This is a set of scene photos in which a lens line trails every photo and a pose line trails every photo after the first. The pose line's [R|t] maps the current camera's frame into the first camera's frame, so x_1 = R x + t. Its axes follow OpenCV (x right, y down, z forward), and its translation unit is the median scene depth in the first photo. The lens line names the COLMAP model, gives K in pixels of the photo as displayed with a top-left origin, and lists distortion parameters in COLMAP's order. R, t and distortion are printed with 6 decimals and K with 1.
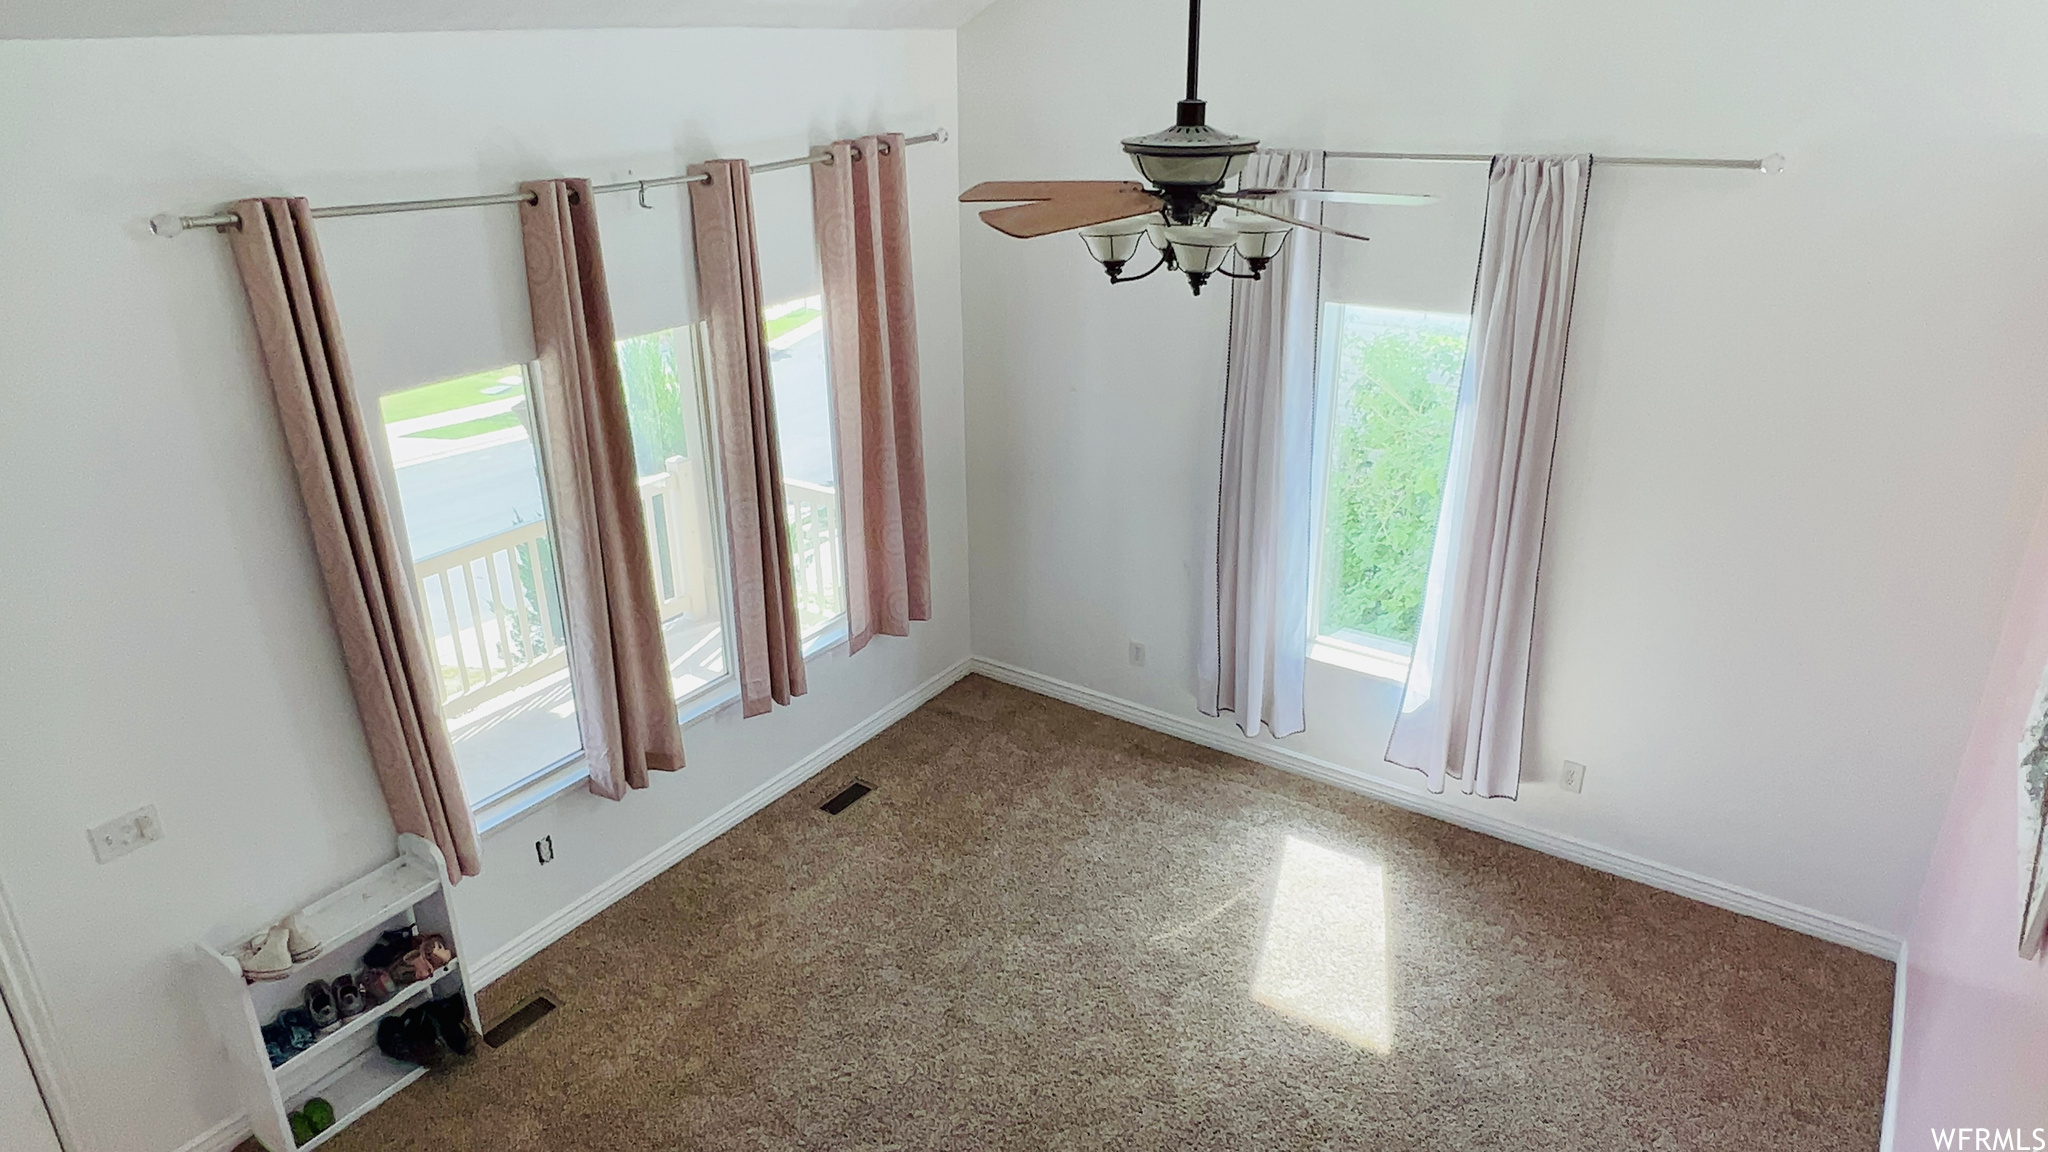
lens RADIAL K [[1302.2, 0, 1018.3], [0, 1302.2, 579.7], [0, 0, 1]] dist [0.001171, -0.004539]
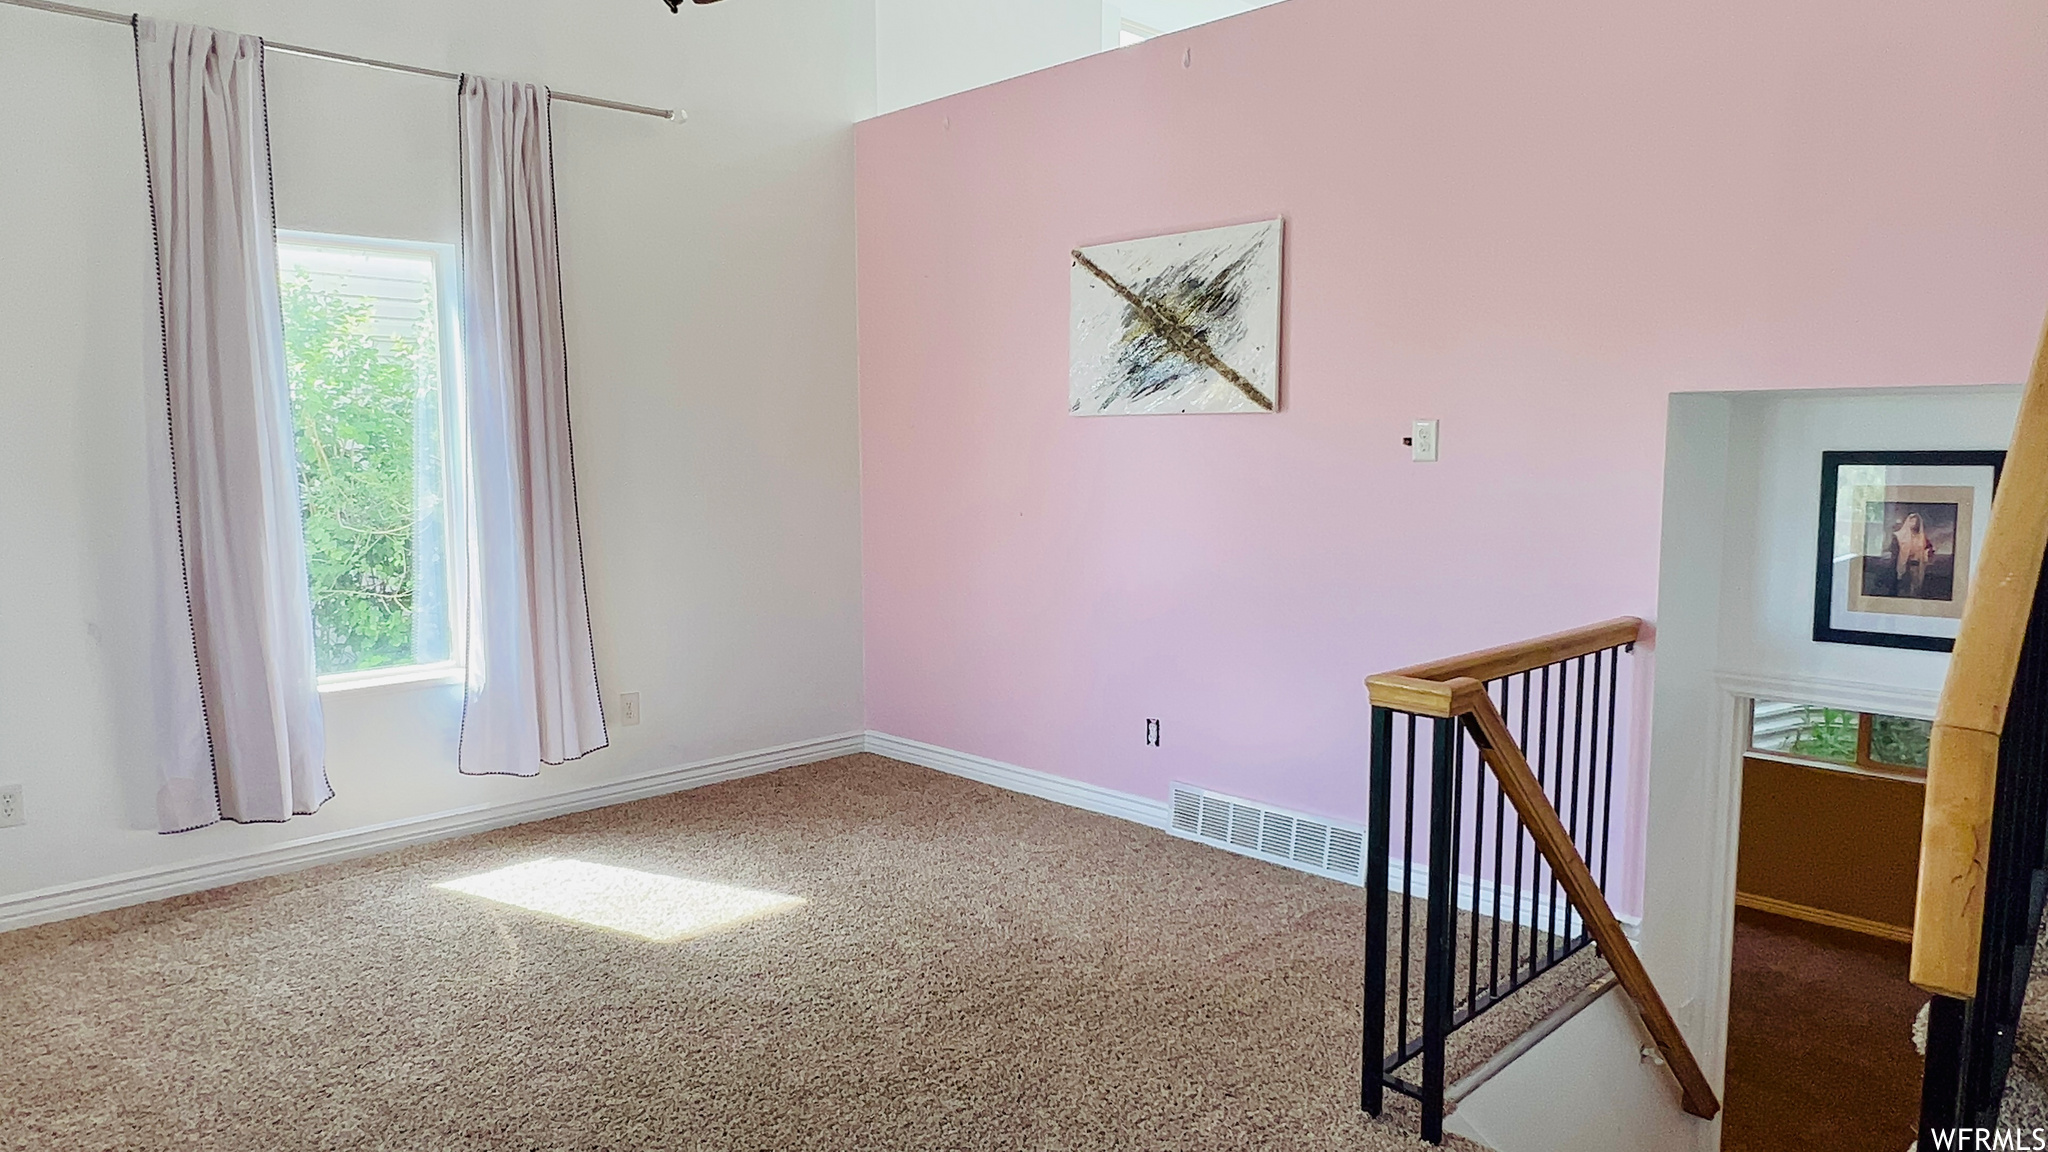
lens RADIAL K [[1302.2, 0, 1018.3], [0, 1302.2, 579.7], [0, 0, 1]] dist [0.001171, -0.004539]
pose [[0.208595, -0.099833, 0.972893, -0.521490], [0.378395, 0.925541, 0.013844, 0.168771], [-0.901835, 0.365250, 0.230840, 0.501511]]
